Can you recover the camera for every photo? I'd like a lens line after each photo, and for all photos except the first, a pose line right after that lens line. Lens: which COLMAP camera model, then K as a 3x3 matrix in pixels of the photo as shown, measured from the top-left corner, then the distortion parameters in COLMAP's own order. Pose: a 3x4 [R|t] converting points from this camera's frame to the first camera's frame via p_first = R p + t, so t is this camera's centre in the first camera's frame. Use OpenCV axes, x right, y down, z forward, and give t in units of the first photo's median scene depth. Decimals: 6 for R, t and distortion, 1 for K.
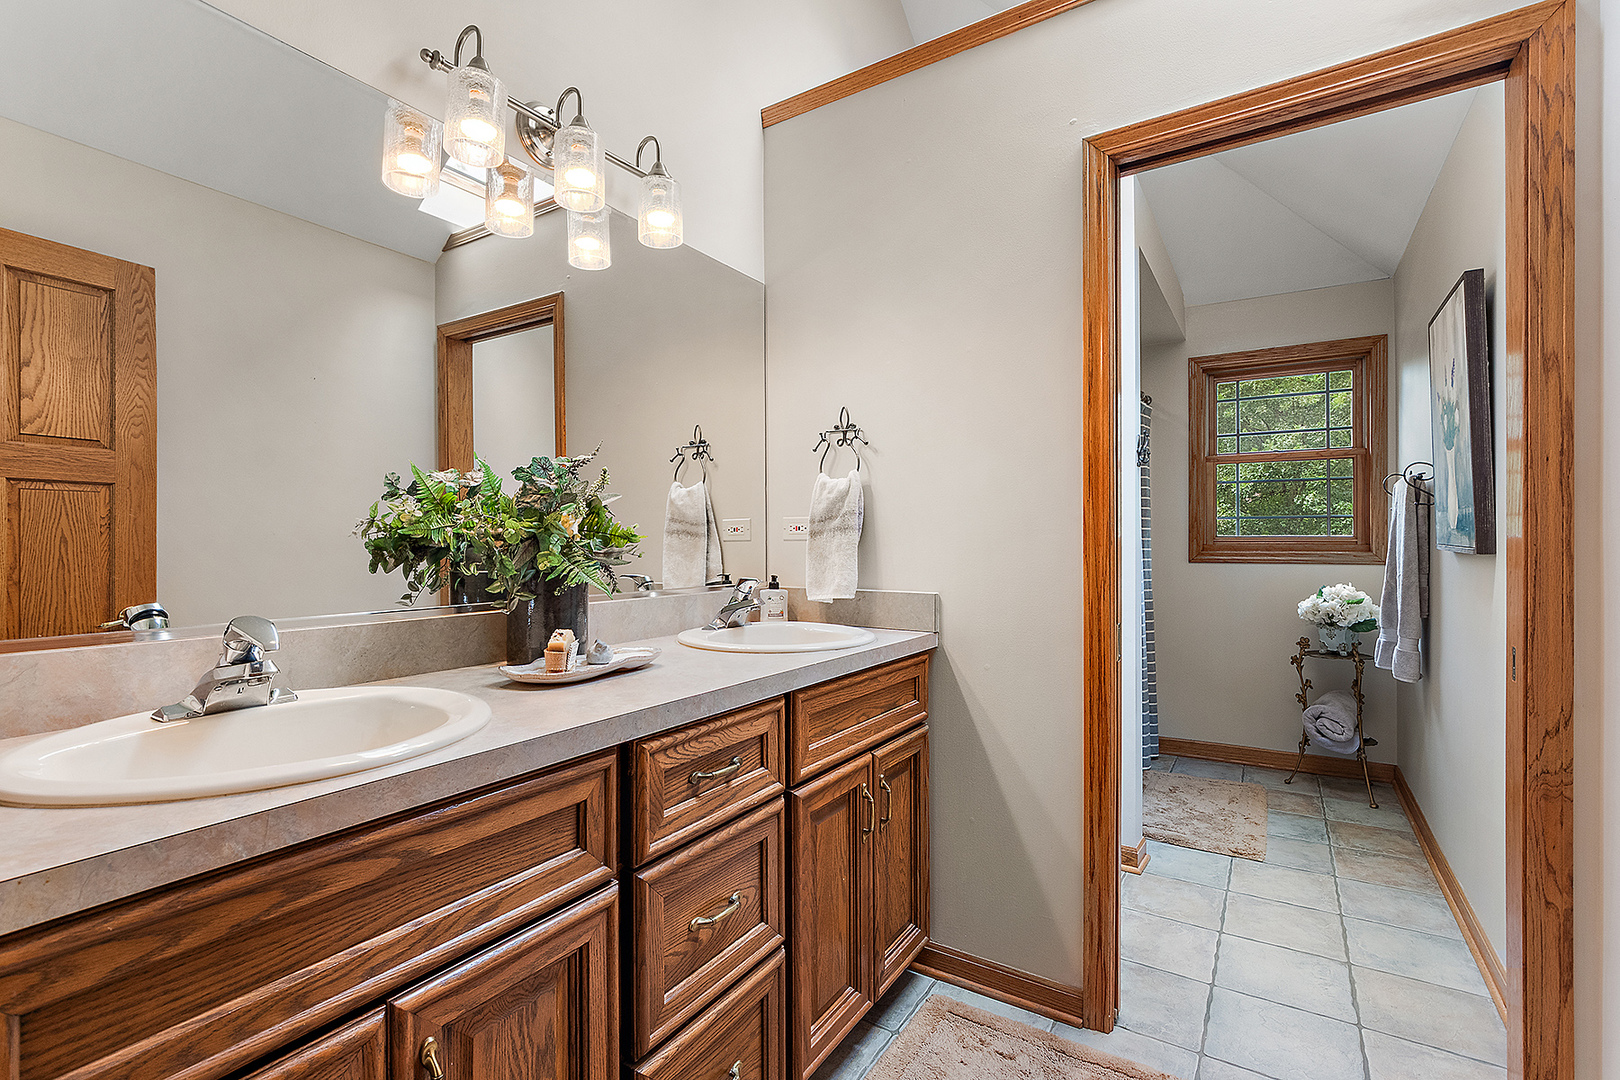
lens RADIAL K [[725.8, 0, 803.8], [0, 725.8, 539.0], [0, 0, 1]] dist [-0.001946, -0.002490]
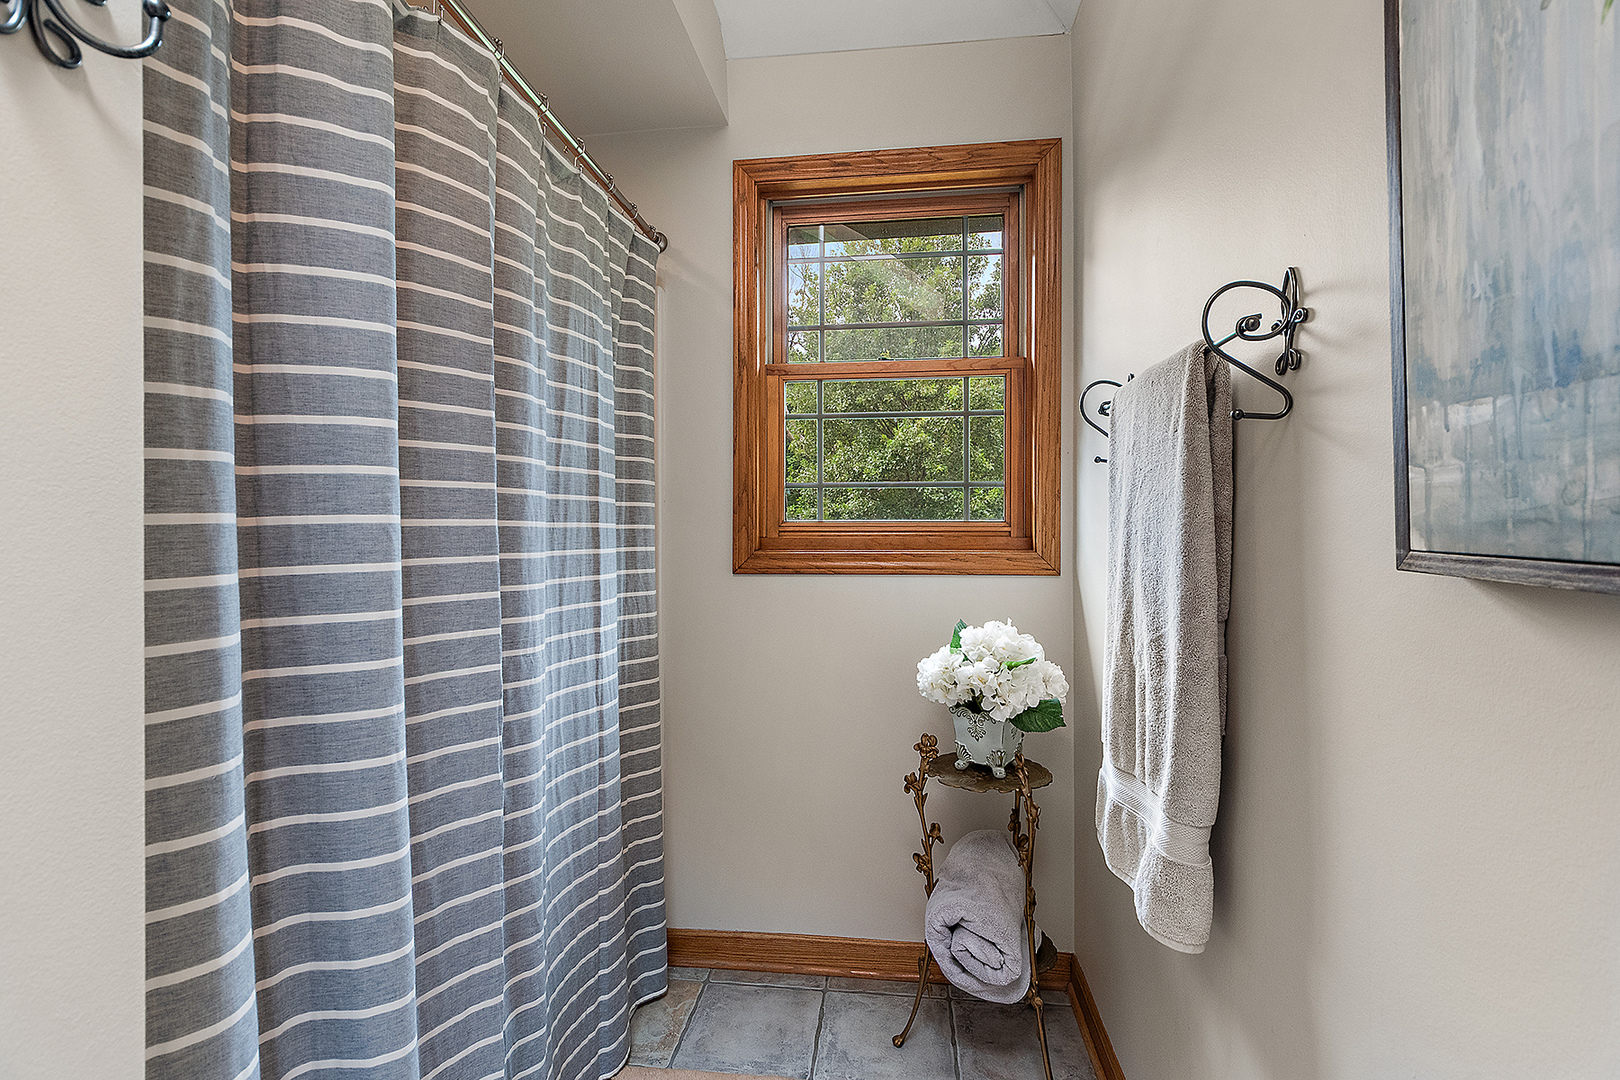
lens RADIAL K [[725.8, 0, 812.5], [0, 725.8, 535.0], [0, 0, 1]] dist [-0.001946, -0.002490]
pose [[0.899451, -0.004202, 0.437001, 0.414659], [-0.000745, 0.999938, 0.011148, -0.000109], [-0.437020, -0.010352, 0.899392, 0.606132]]
